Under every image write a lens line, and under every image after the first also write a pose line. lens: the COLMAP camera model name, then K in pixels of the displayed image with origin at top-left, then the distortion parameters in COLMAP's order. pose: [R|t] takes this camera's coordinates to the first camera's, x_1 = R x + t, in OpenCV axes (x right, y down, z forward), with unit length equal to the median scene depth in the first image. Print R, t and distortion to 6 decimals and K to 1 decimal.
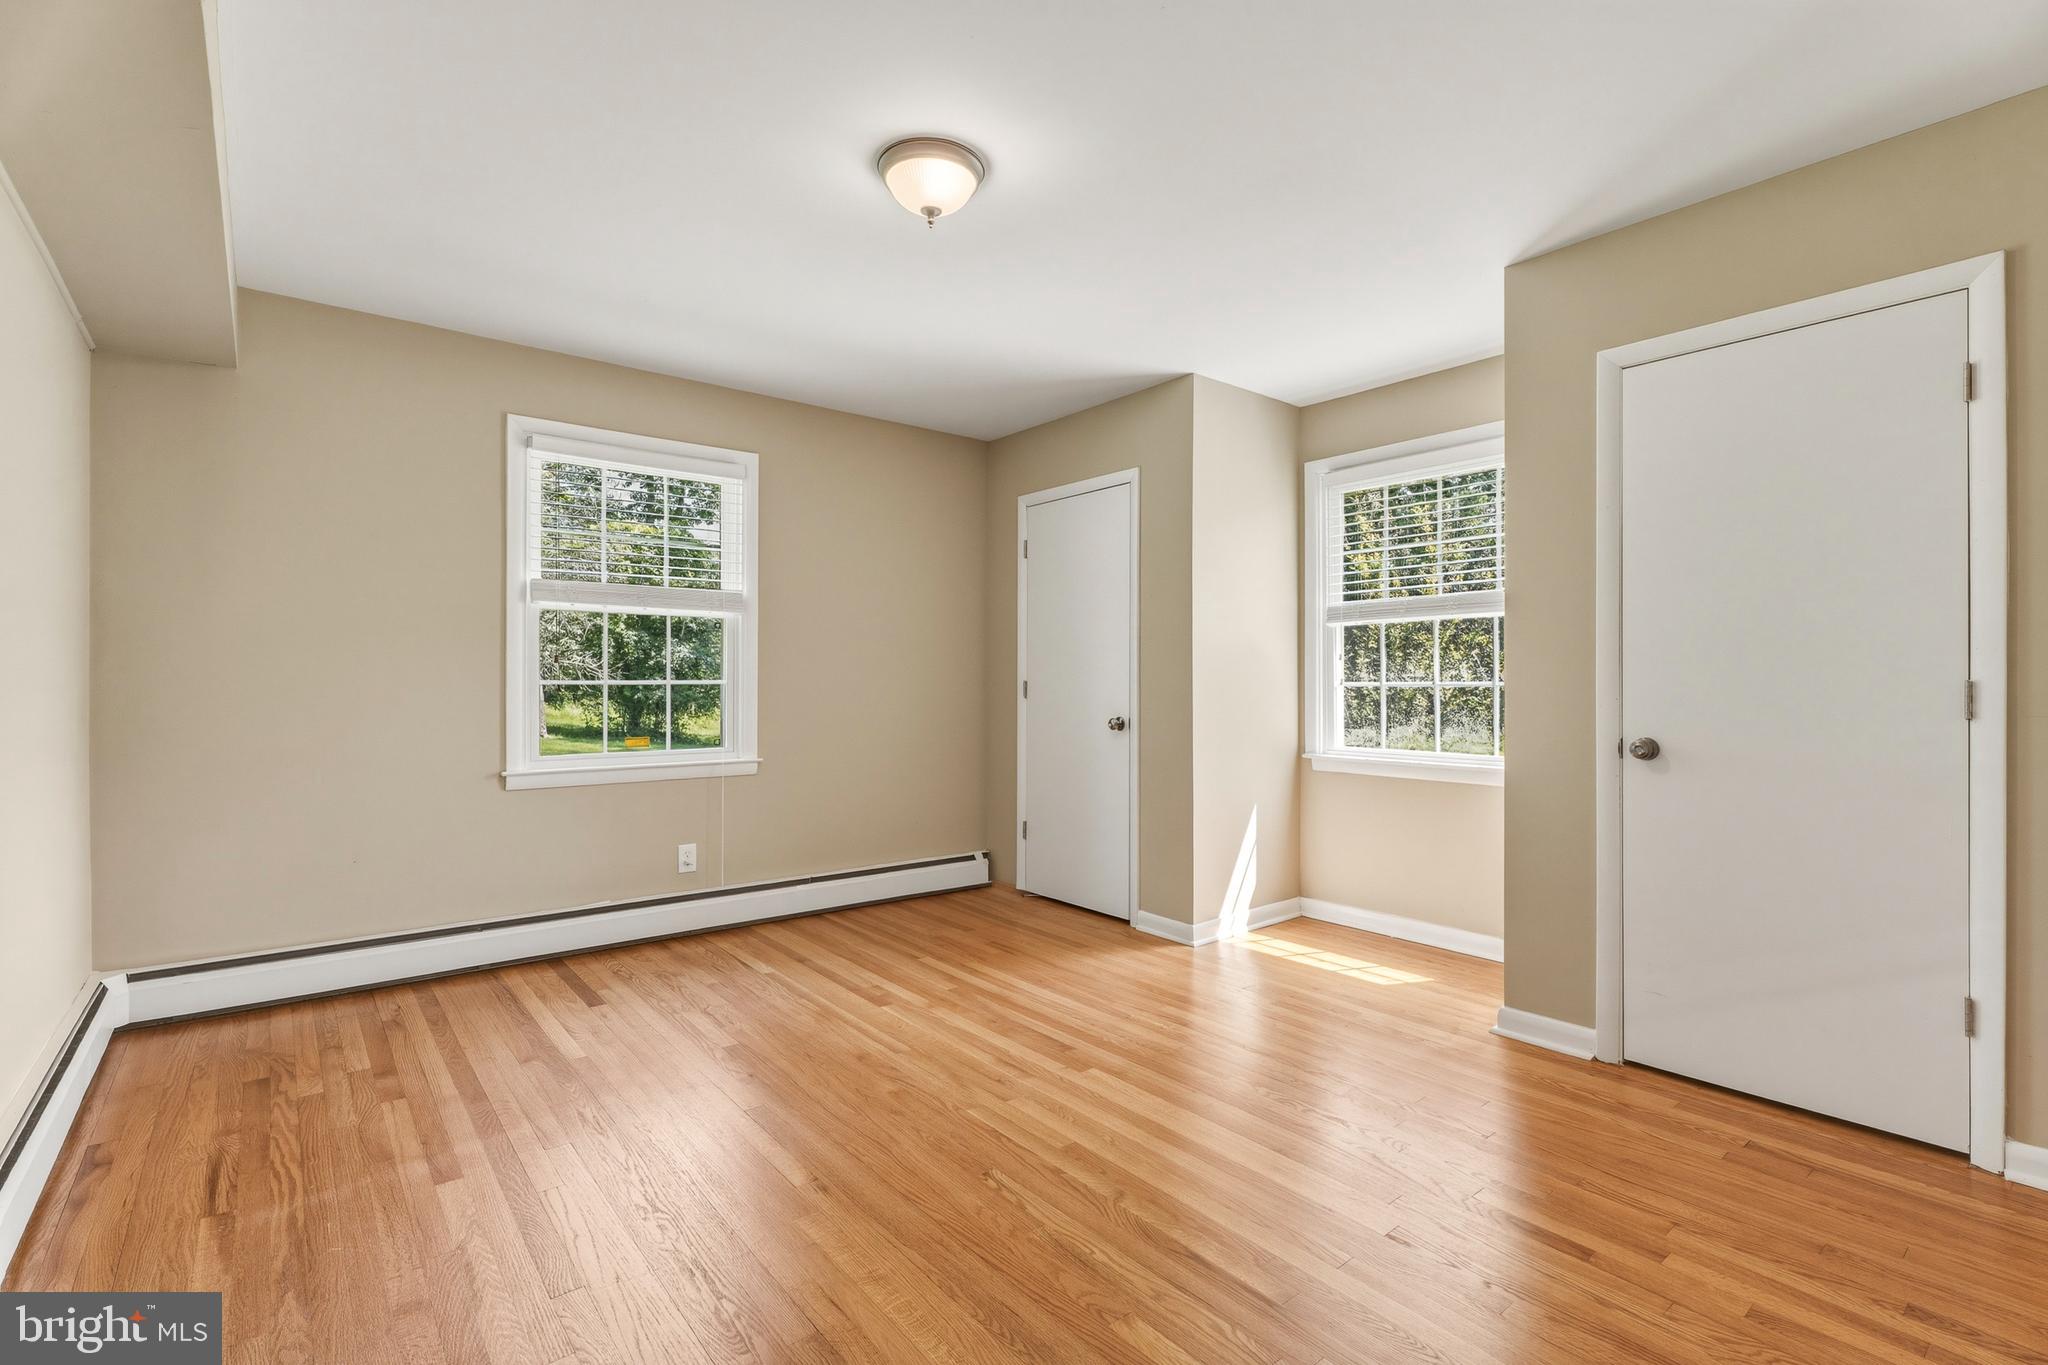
lens RADIAL K [[934.5, 0, 1022.4], [0, 934.5, 680.1], [0, 0, 1]] dist [0.001894, 0.000302]
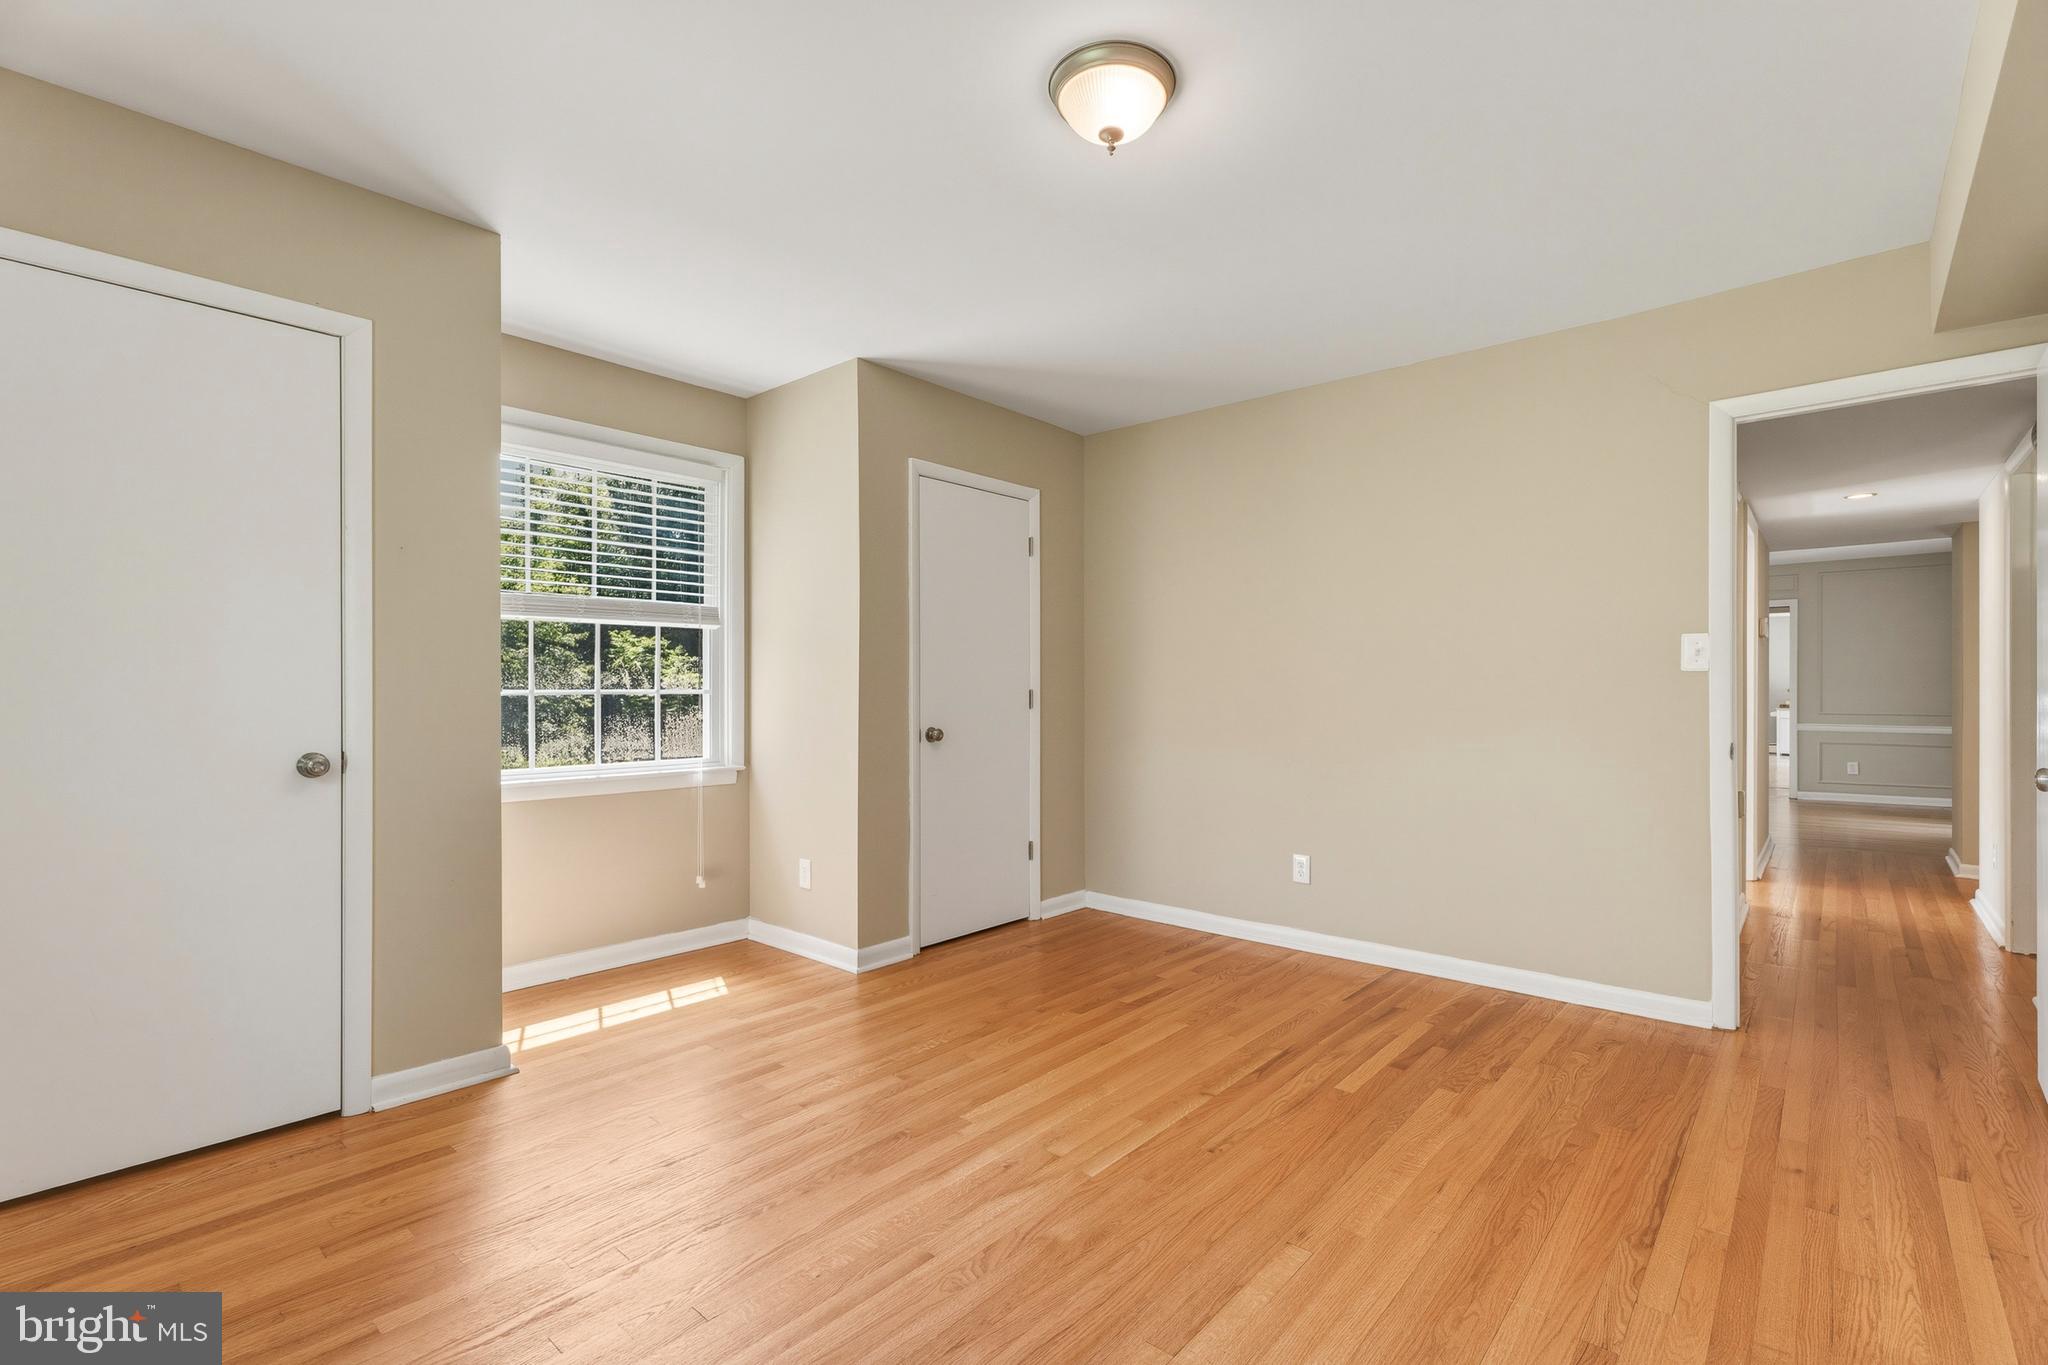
lens RADIAL K [[934.5, 0, 1022.4], [0, 934.5, 680.1], [0, 0, 1]] dist [0.001894, 0.000302]
pose [[-0.178223, 0.013945, 0.983891, -0.616953], [-0.000926, 0.999897, -0.014340, 0.006330], [-0.983990, -0.003467, -0.178191, 0.824856]]
